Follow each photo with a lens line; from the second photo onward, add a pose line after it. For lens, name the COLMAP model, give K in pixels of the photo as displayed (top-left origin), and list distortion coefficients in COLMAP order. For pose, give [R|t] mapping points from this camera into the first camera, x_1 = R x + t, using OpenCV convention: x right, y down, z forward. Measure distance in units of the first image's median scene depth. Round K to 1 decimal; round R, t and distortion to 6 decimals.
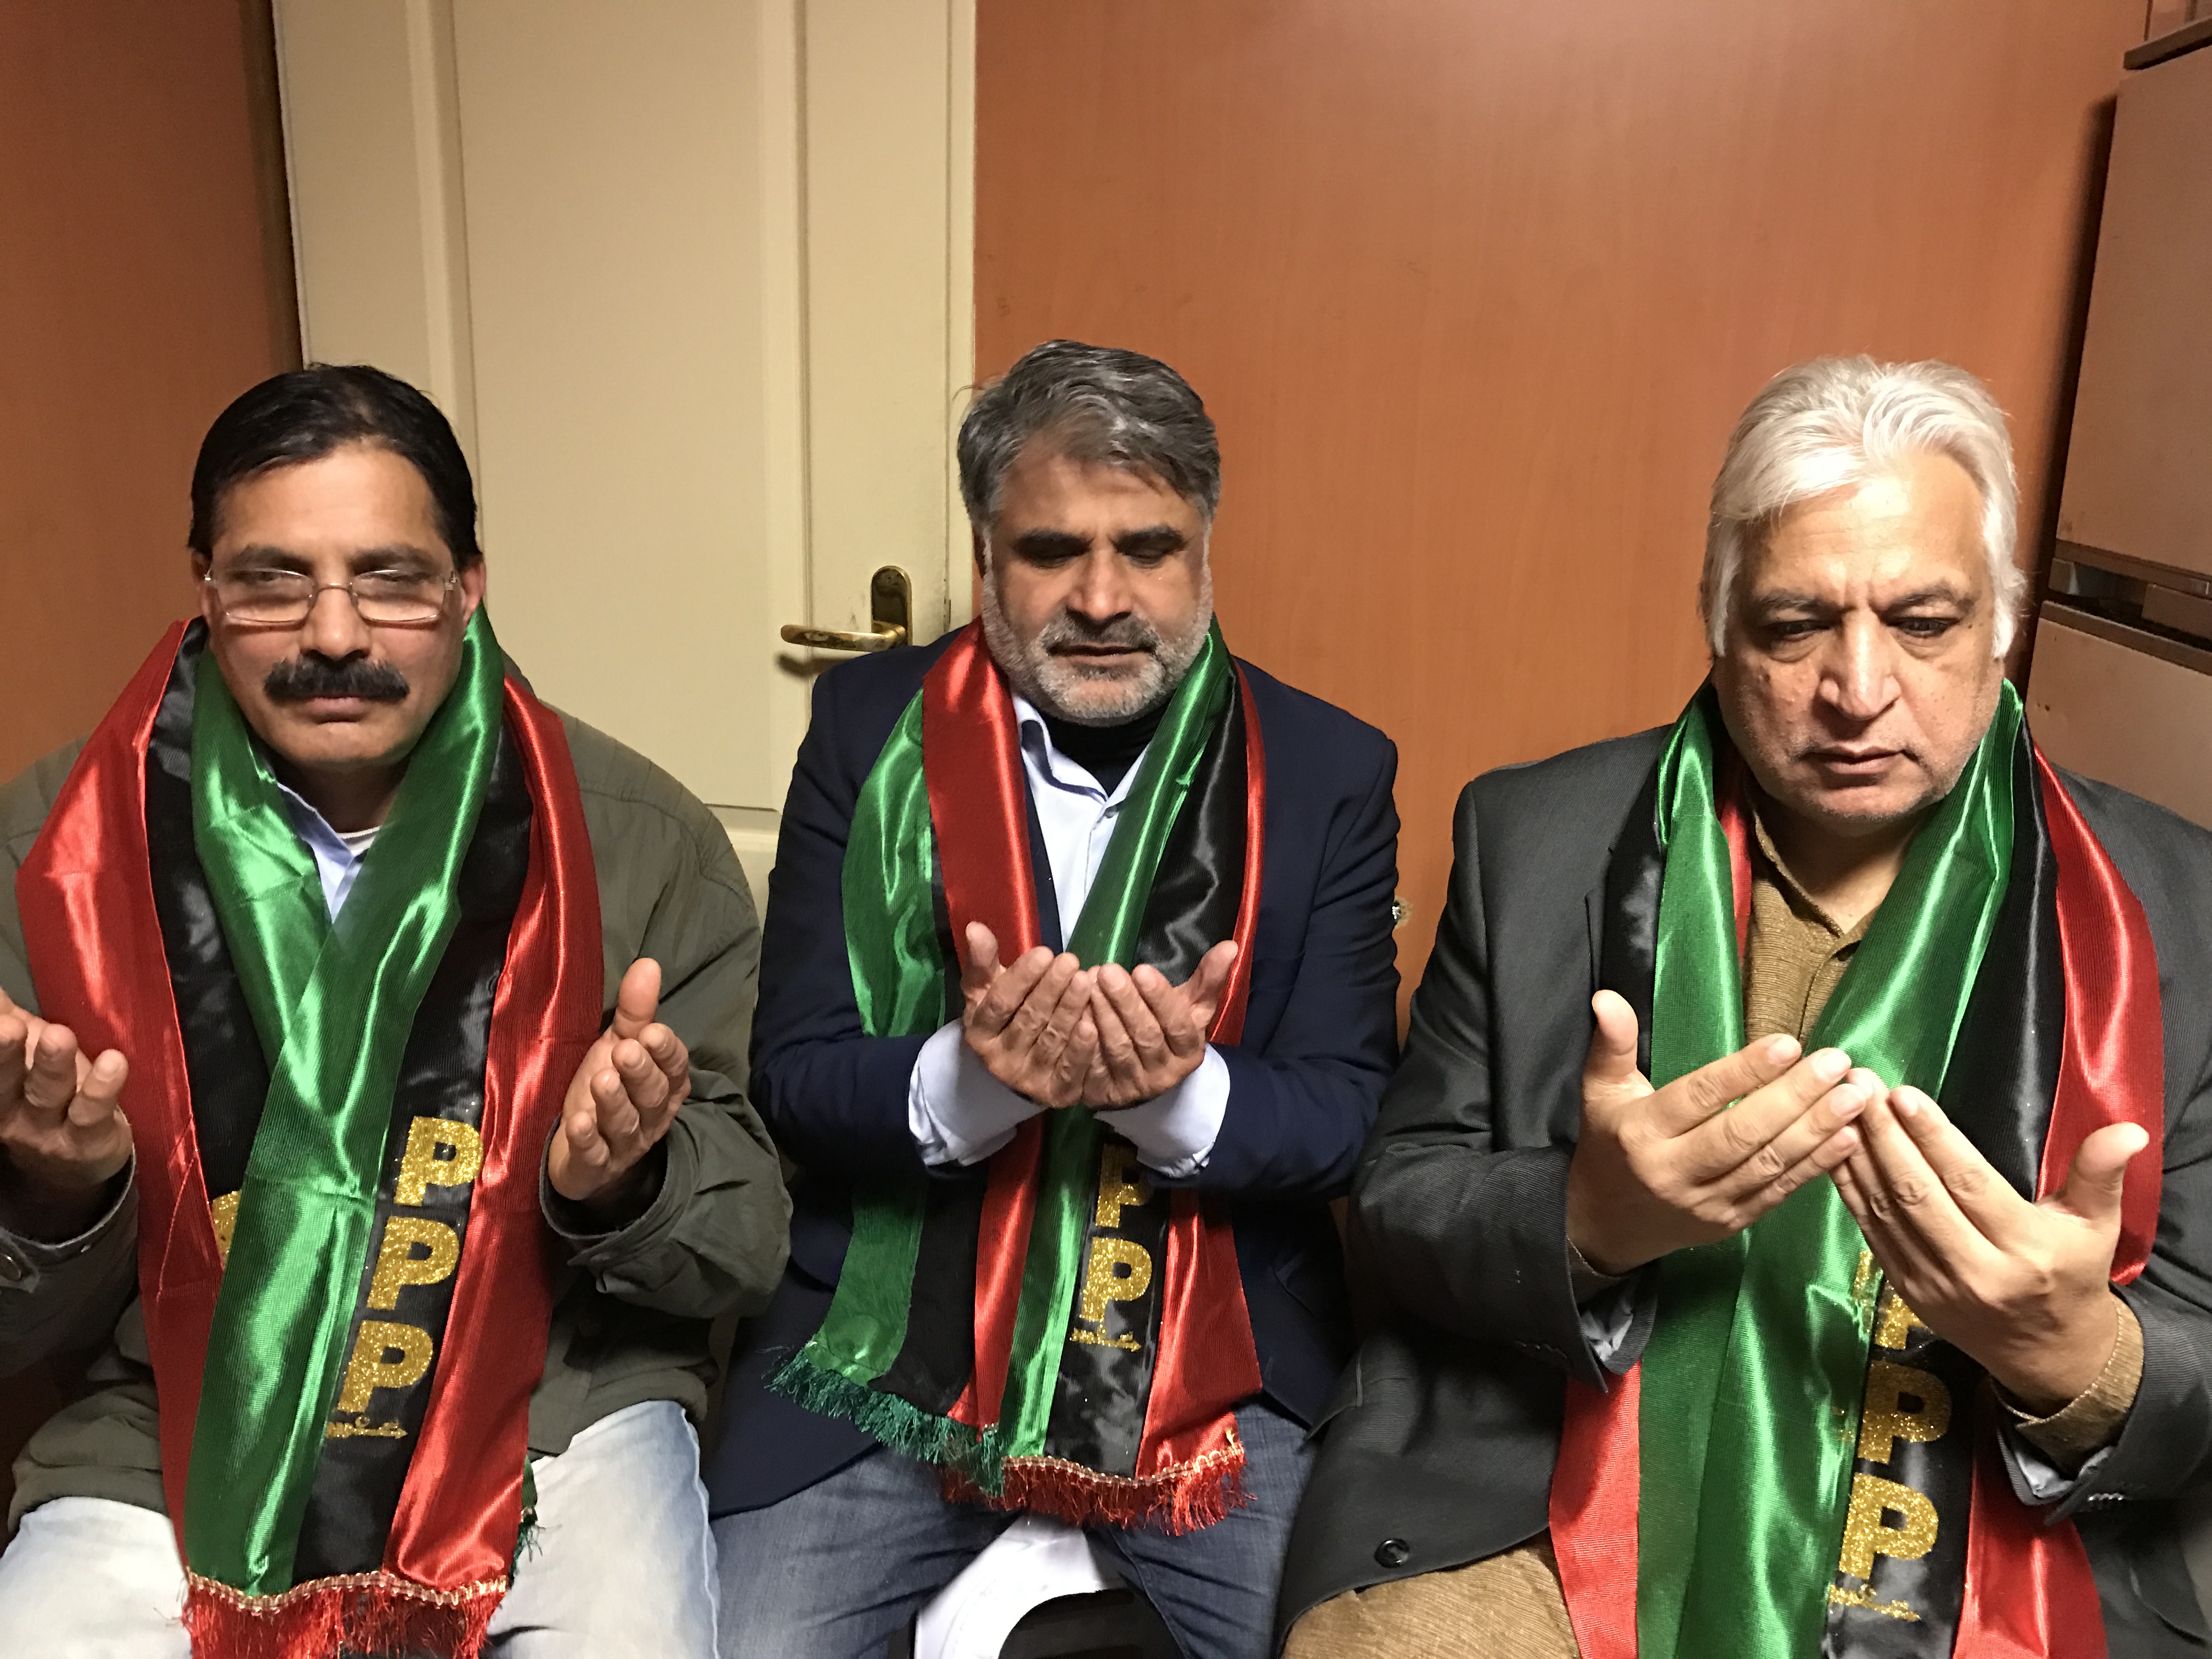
lens RADIAL K [[1821.0, 0, 1106.0], [0, 1821.0, 829.5], [0, 0, 1]] dist [0.009393, 0.002907]
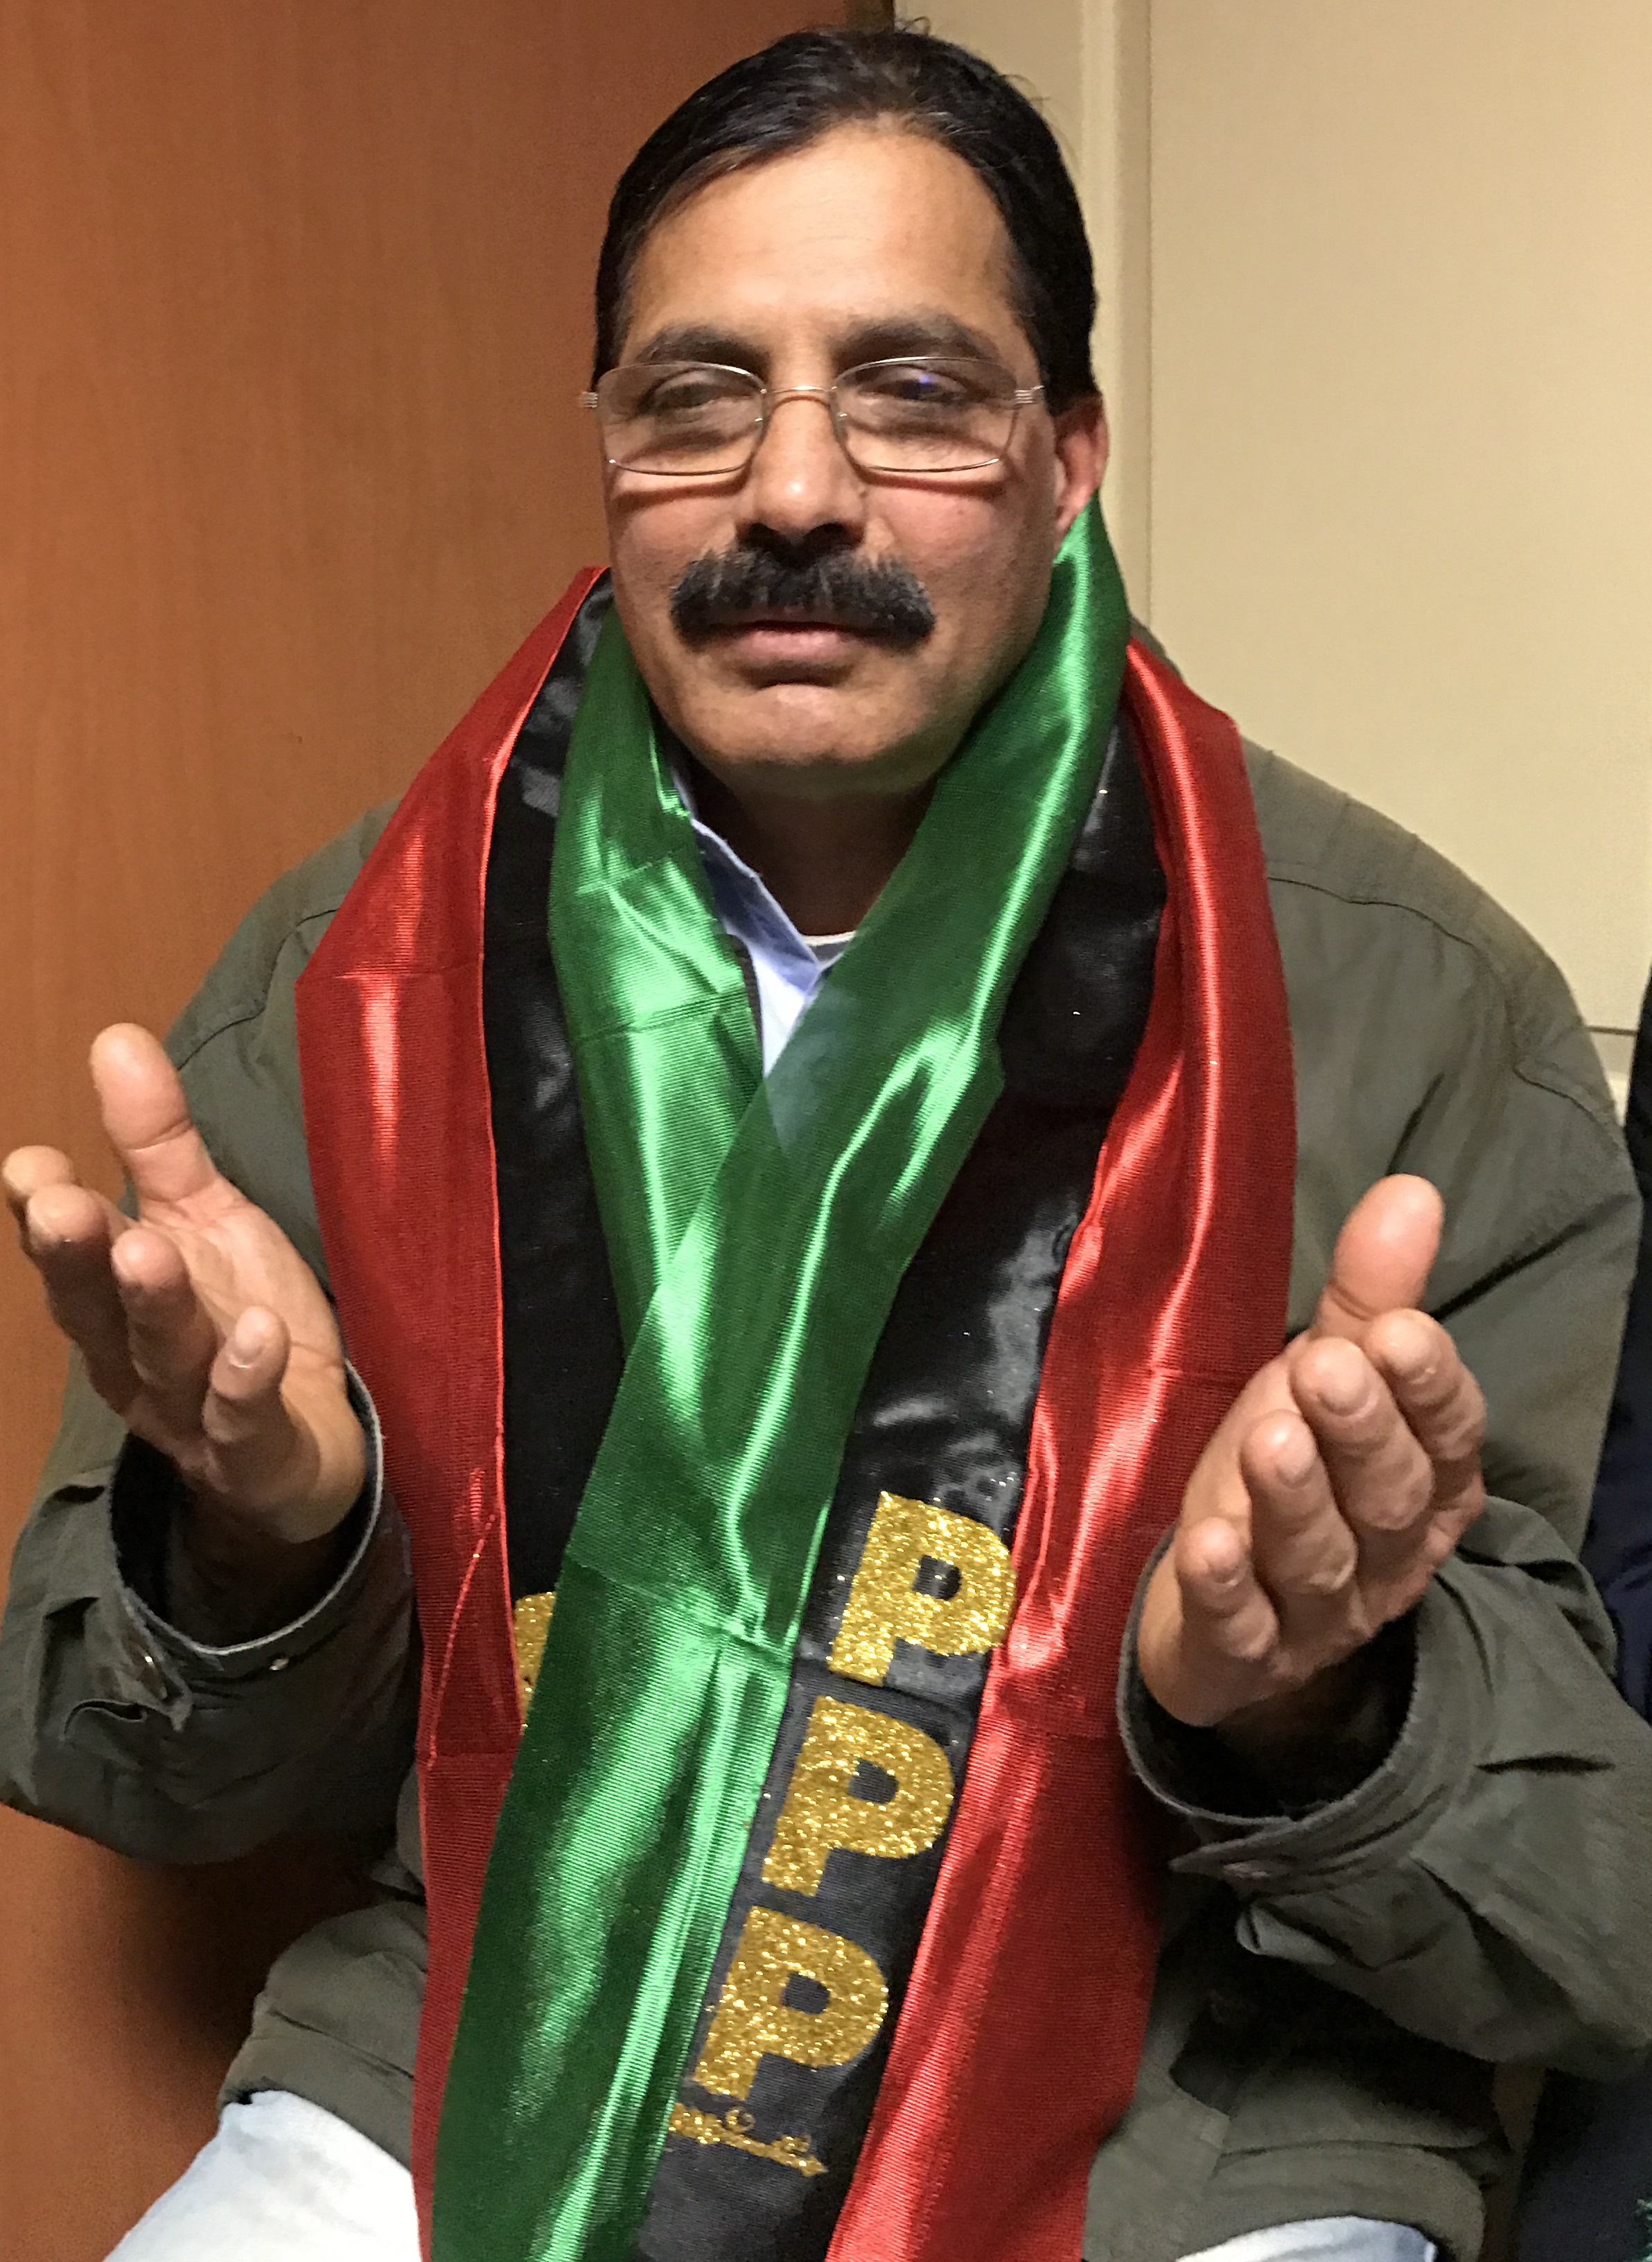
lens RADIAL K [[2069.0, 0, 760.4], [0, 2069.0, 1131.6], [0, 0, 1]] dist [0.008948, -0.000091]
pose [[0.859461, 0.029880, -0.510327, -0.126736], [-0.078014, 0.994264, -0.073170, 0.100973], [0.505213, 0.102700, 0.856862, 0.488655]]
